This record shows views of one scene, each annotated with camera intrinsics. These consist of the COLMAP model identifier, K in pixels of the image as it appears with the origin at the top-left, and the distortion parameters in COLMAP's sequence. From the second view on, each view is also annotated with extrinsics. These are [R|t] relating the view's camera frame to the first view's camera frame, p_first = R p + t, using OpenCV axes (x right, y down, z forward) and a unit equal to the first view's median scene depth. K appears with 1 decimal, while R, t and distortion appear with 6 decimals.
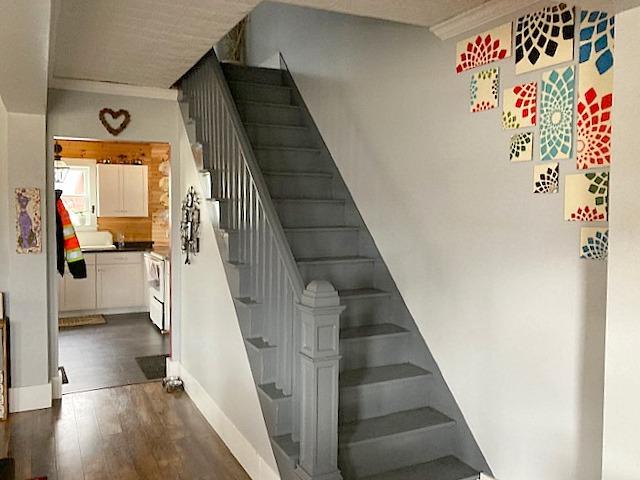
lens RADIAL K [[547.2, 0, 323.7], [0, 547.2, 239.6], [0, 0, 1]] dist [0.126111, -0.348303]
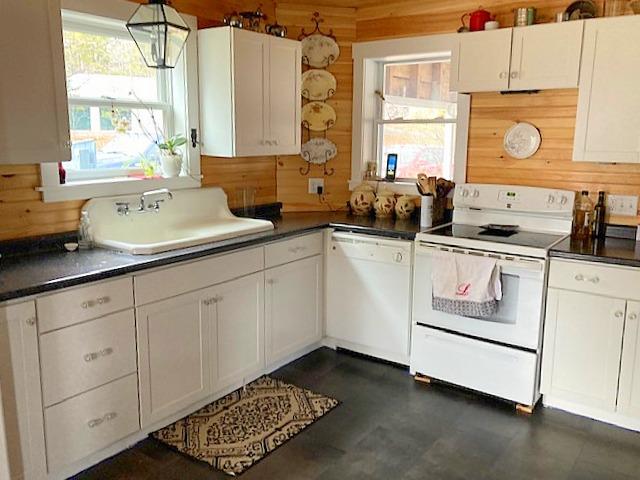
lens RADIAL K [[547.2, 0, 323.7], [0, 547.2, 239.6], [0, 0, 1]] dist [0.126111, -0.348303]
pose [[0.882840, -0.090236, 0.460925, -0.528362], [0.024845, 0.988969, 0.146024, -0.036874], [-0.469017, -0.117464, 0.875343, 0.564783]]
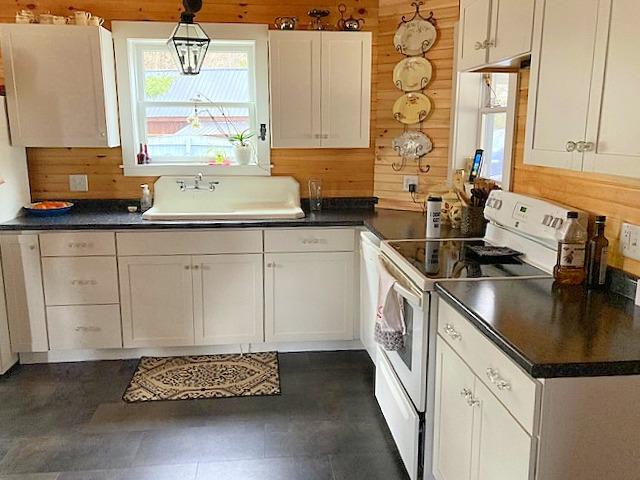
lens RADIAL K [[547.2, 0, 323.7], [0, 547.2, 239.6], [0, 0, 1]] dist [0.126111, -0.348303]
pose [[0.939860, 0.063687, -0.335569, -0.193998], [-0.014002, 0.988821, 0.148451, -0.033377], [0.341272, -0.134824, 0.930245, 0.546759]]
